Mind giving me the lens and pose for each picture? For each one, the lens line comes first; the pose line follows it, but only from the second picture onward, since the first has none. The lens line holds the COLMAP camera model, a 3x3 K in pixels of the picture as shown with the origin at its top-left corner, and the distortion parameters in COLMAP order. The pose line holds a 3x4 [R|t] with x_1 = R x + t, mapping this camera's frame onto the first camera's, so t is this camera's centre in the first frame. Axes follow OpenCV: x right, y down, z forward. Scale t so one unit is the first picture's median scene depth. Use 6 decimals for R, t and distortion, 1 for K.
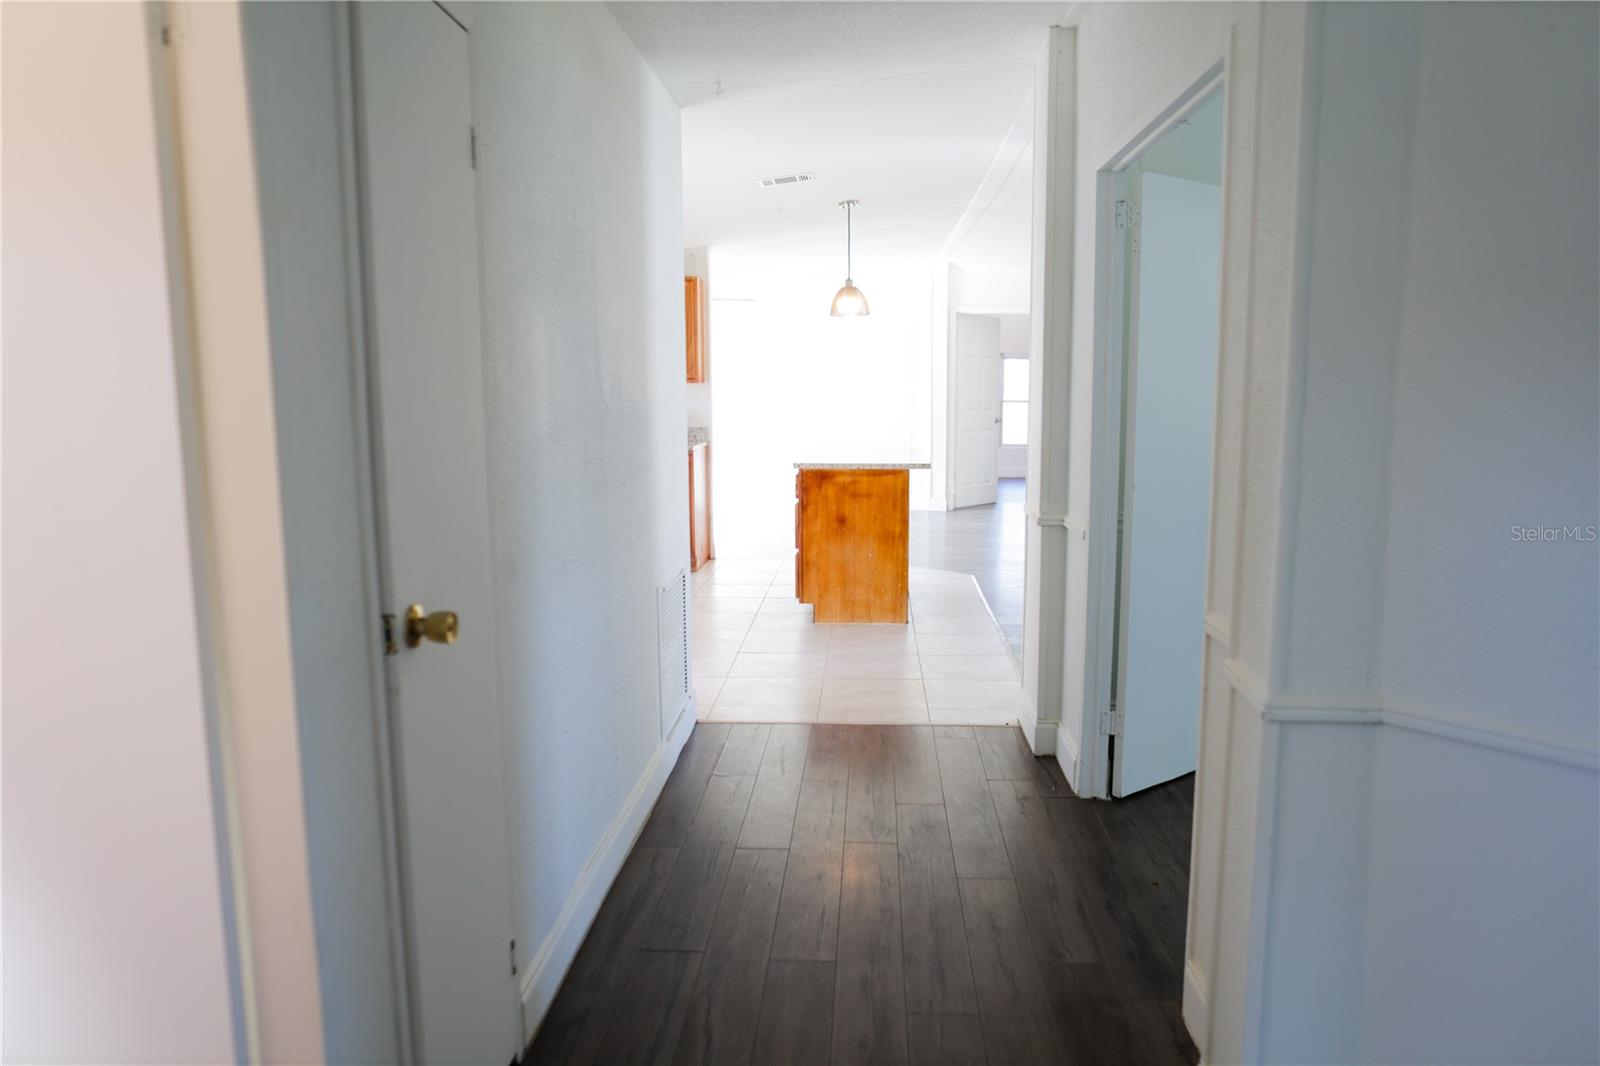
lens RADIAL K [[1090.7, 0, 795.1], [0, 1090.7, 528.9], [0, 0, 1]] dist [-0.076799, 0.071179]
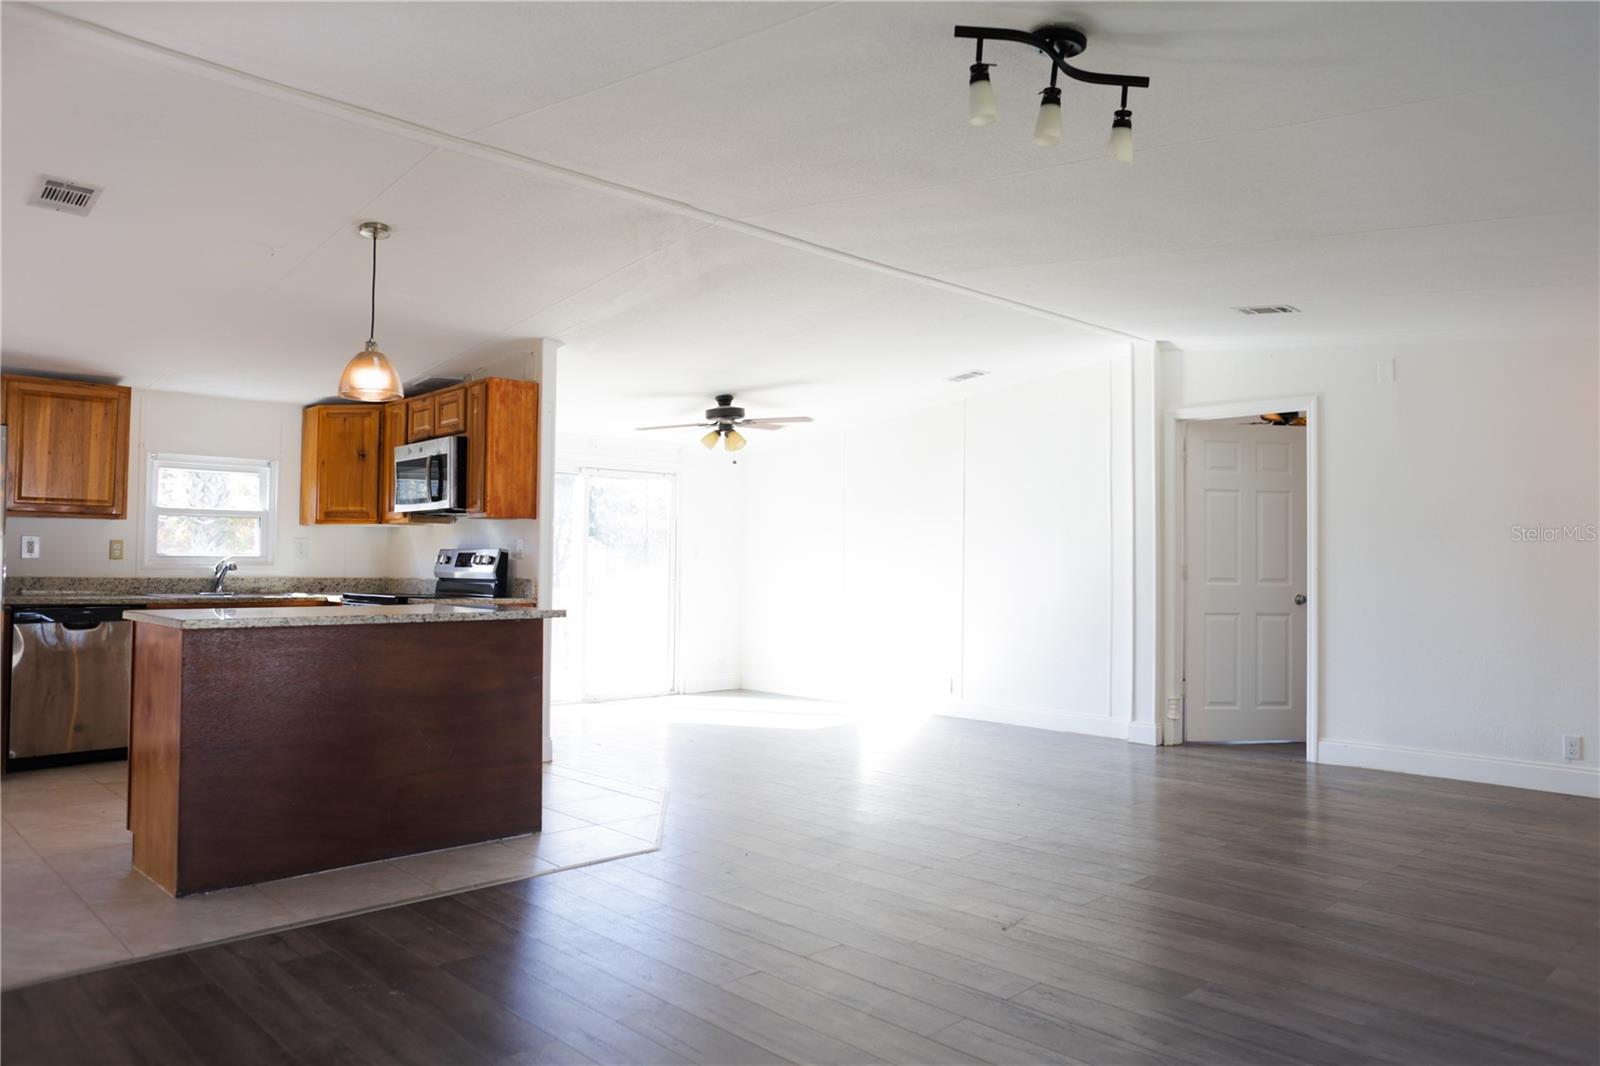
lens RADIAL K [[1090.7, 0, 795.1], [0, 1090.7, 528.9], [0, 0, 1]] dist [-0.076799, 0.071179]
pose [[0.742146, -0.010957, -0.670148, 1.229589], [-0.104913, 0.985642, -0.132299, -0.109196], [0.661976, 0.168493, 0.730341, 1.308307]]
